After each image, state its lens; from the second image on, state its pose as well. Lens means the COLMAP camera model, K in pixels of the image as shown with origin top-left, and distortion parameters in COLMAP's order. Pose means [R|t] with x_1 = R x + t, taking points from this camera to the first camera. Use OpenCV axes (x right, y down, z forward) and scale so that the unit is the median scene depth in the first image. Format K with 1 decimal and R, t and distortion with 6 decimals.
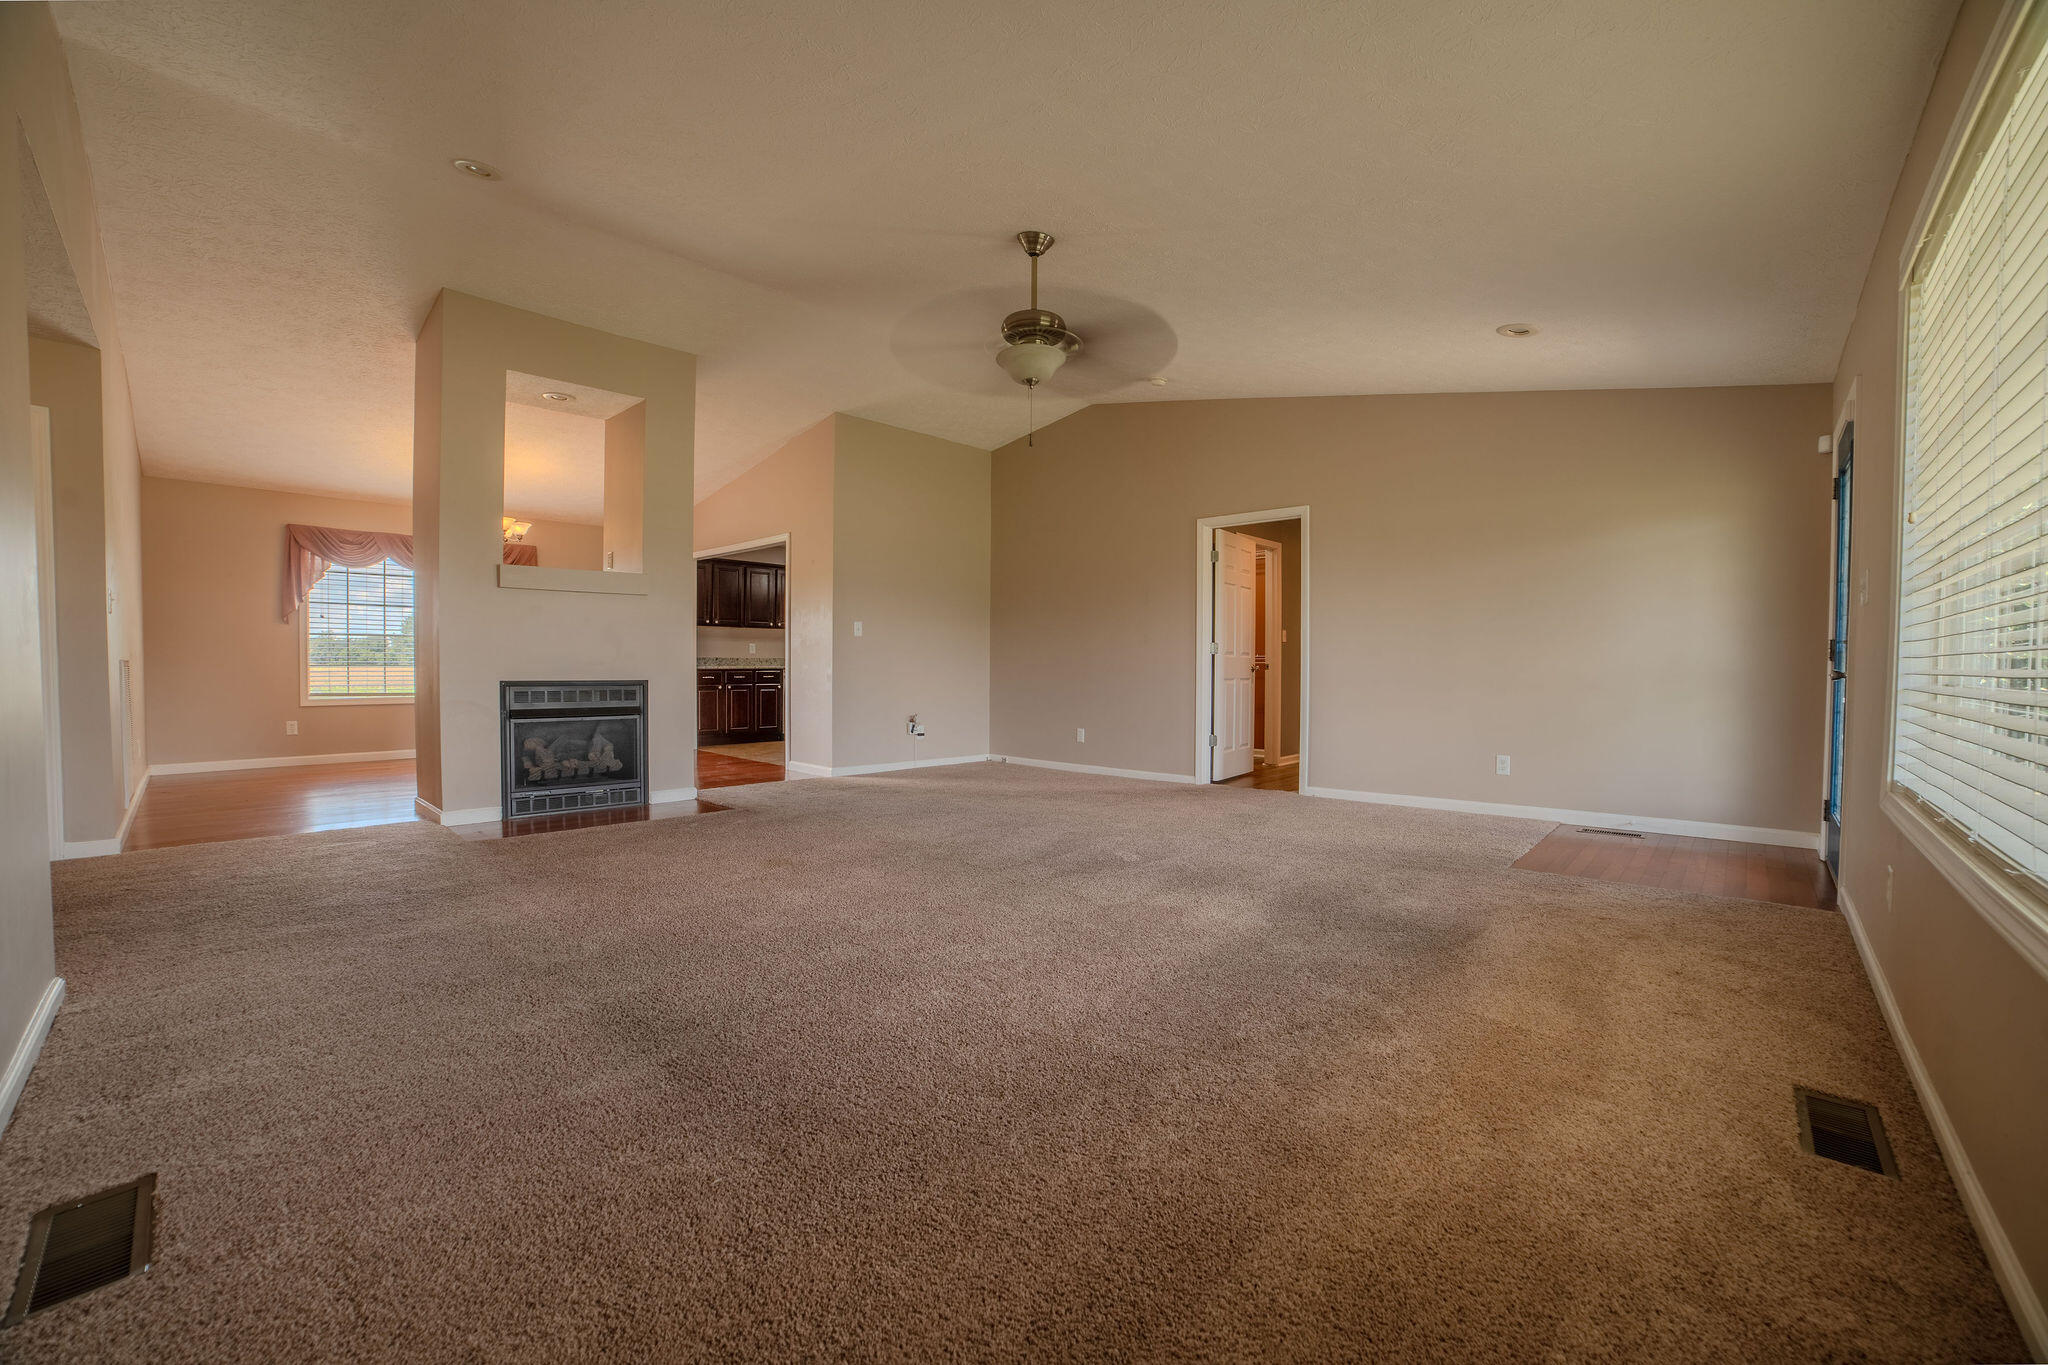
lens RADIAL K [[874.2, 0, 1024.0], [0, 874.2, 682.5], [0, 0, 1]] dist [-0.035502, 0.000138]
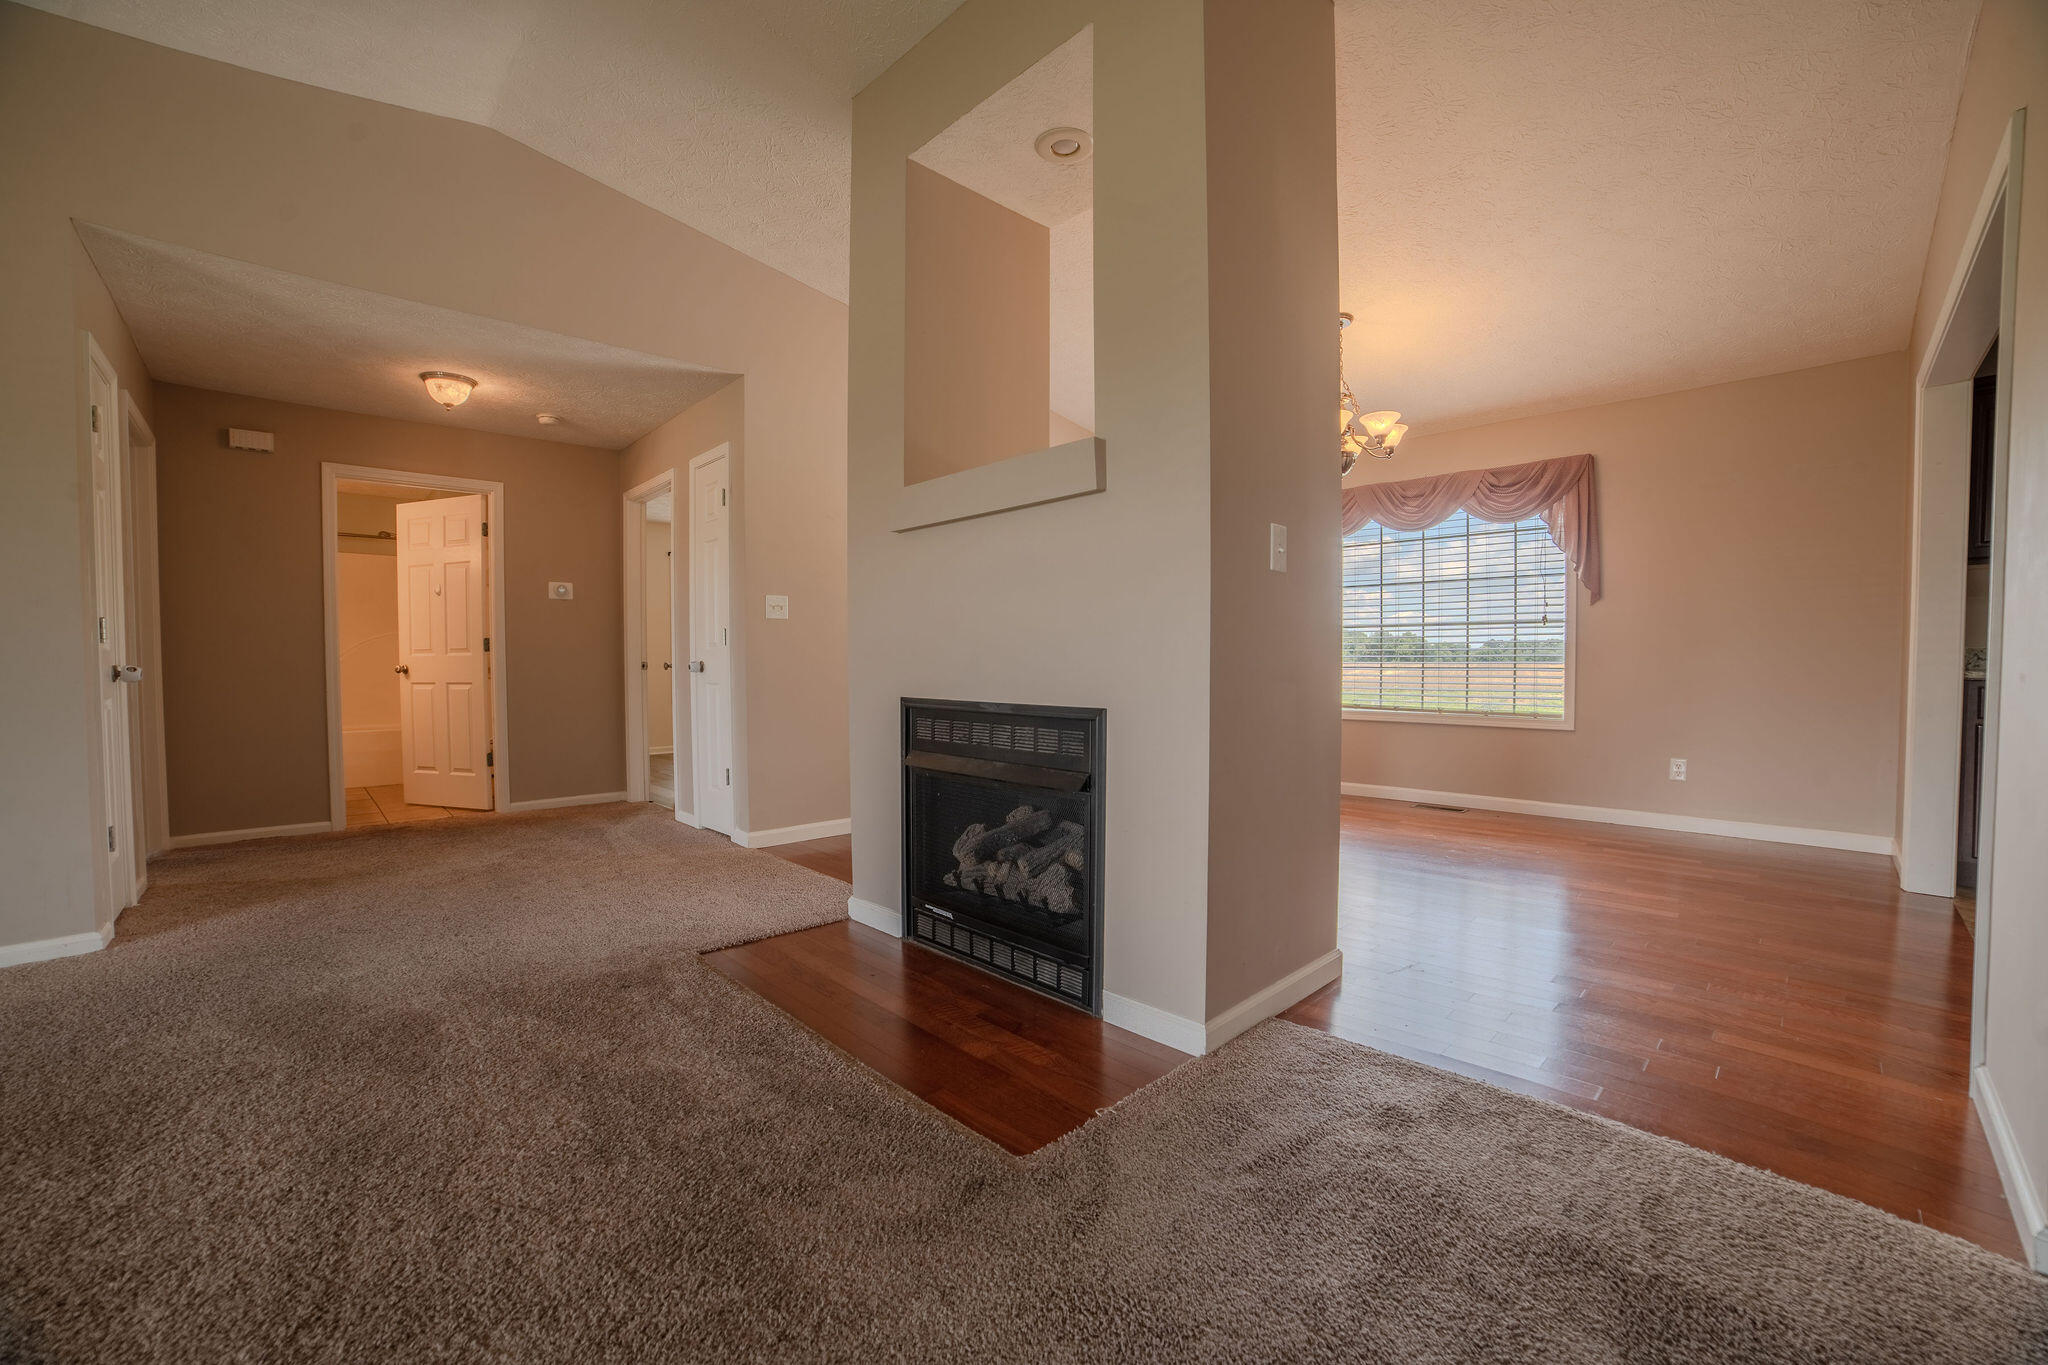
lens RADIAL K [[879.5, 0, 984.6], [0, 879.5, 687.5], [0, 0, 1]] dist [-0.038205, 0.000109]
pose [[-0.093112, 0.022888, -0.995393, -0.029797], [-0.017383, 0.999546, 0.024609, -0.021433], [0.995504, 0.019594, -0.092672, 0.987825]]
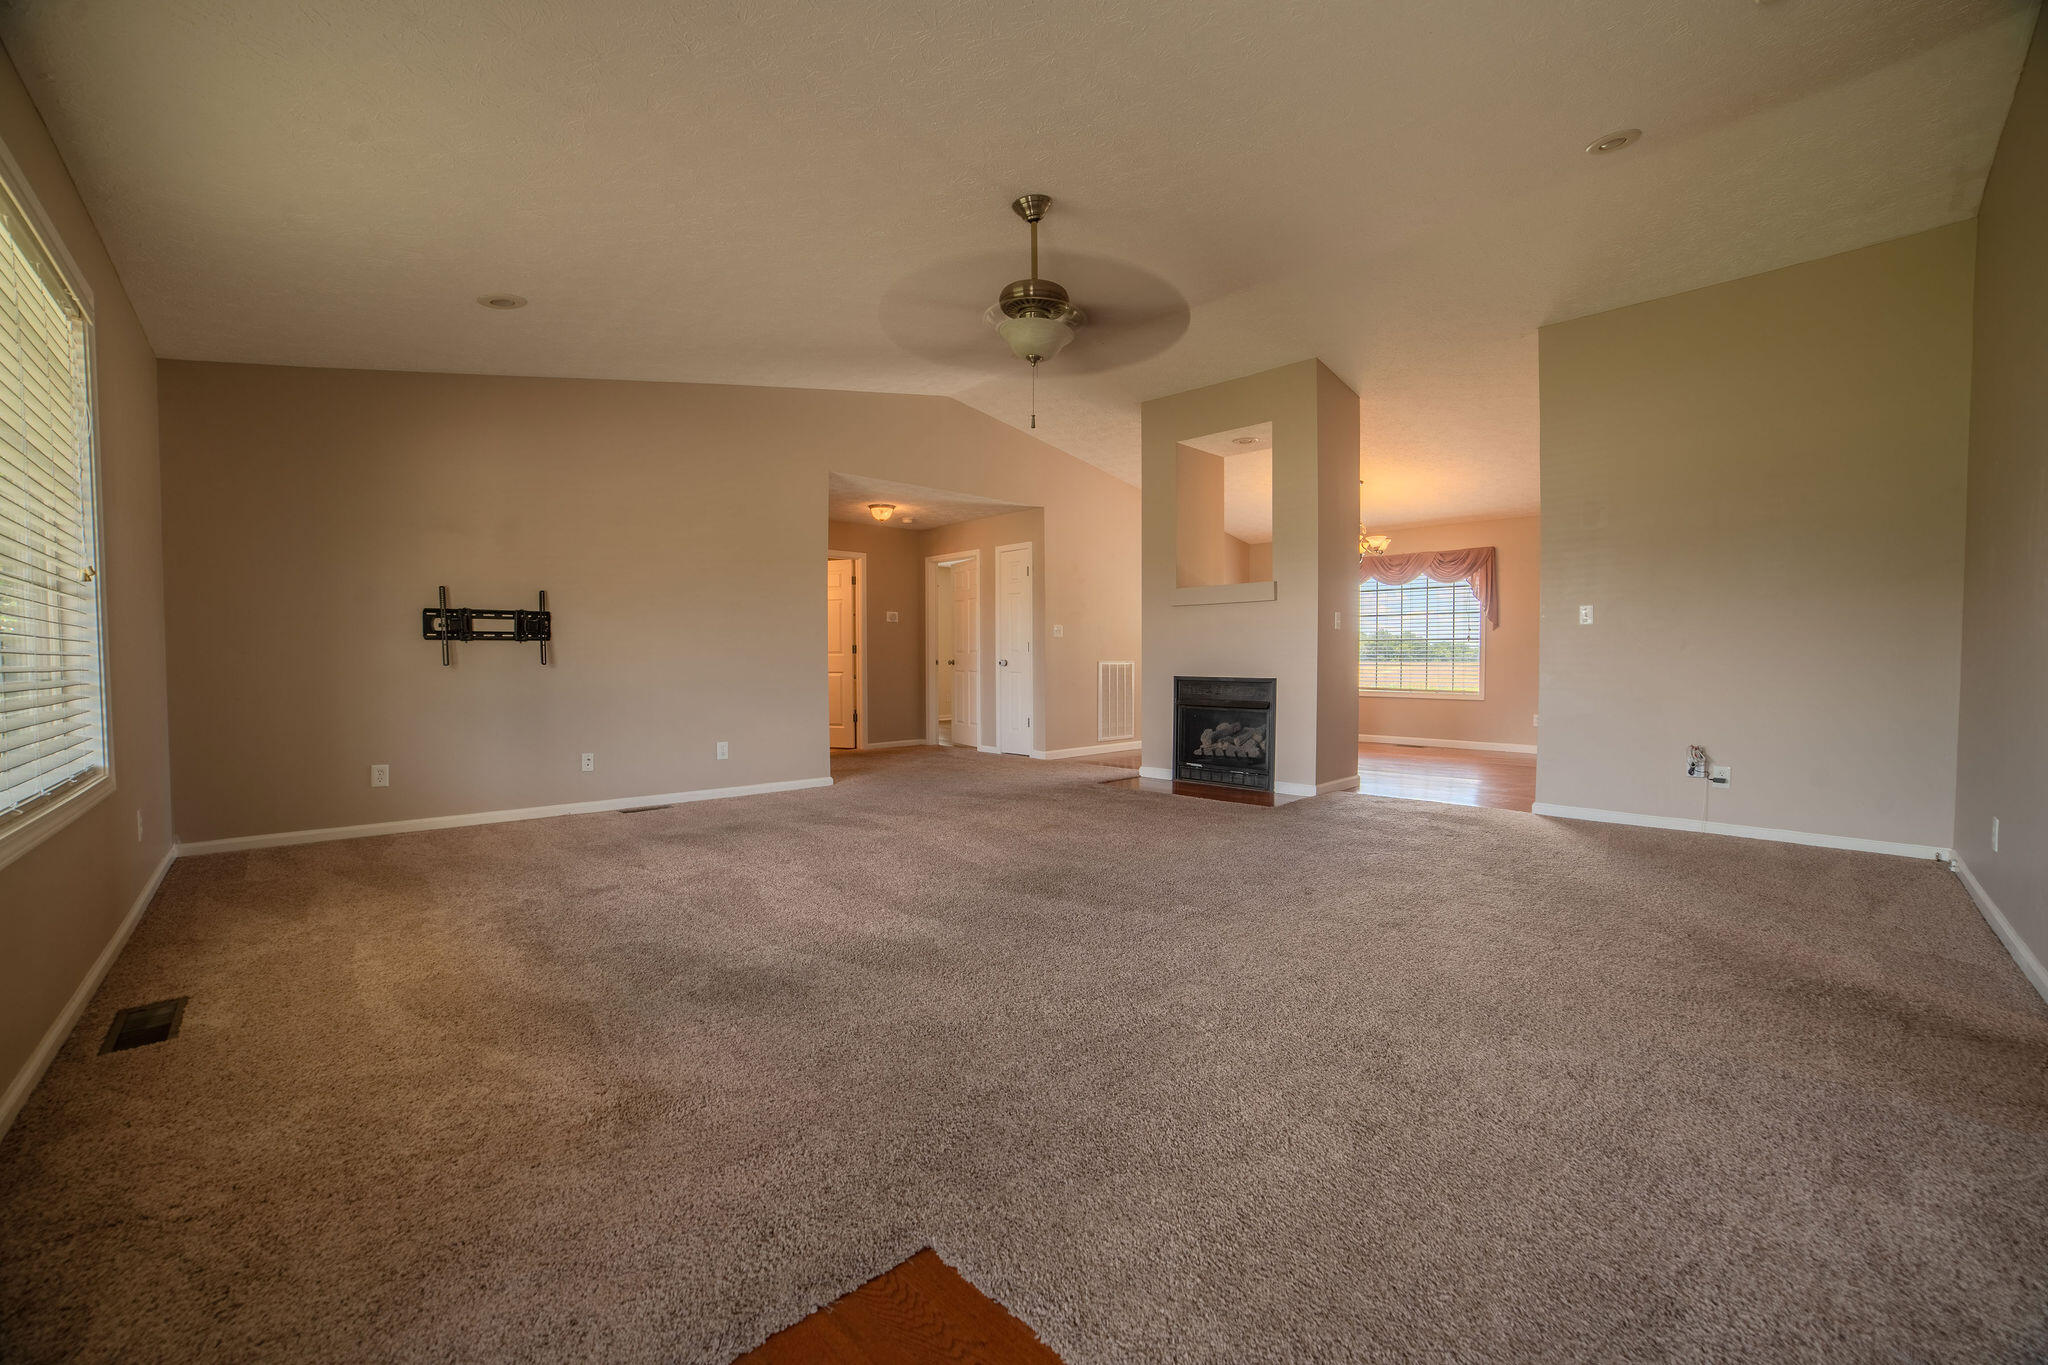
lens RADIAL K [[874.2, 0, 1024.0], [0, 874.2, 682.5], [0, 0, 1]] dist [-0.035502, 0.000138]
pose [[-0.059089, 0.019796, -0.998056, 0.675631], [-0.020465, 0.999569, 0.021037, -0.014350], [0.998043, 0.021668, -0.058658, 0.755219]]
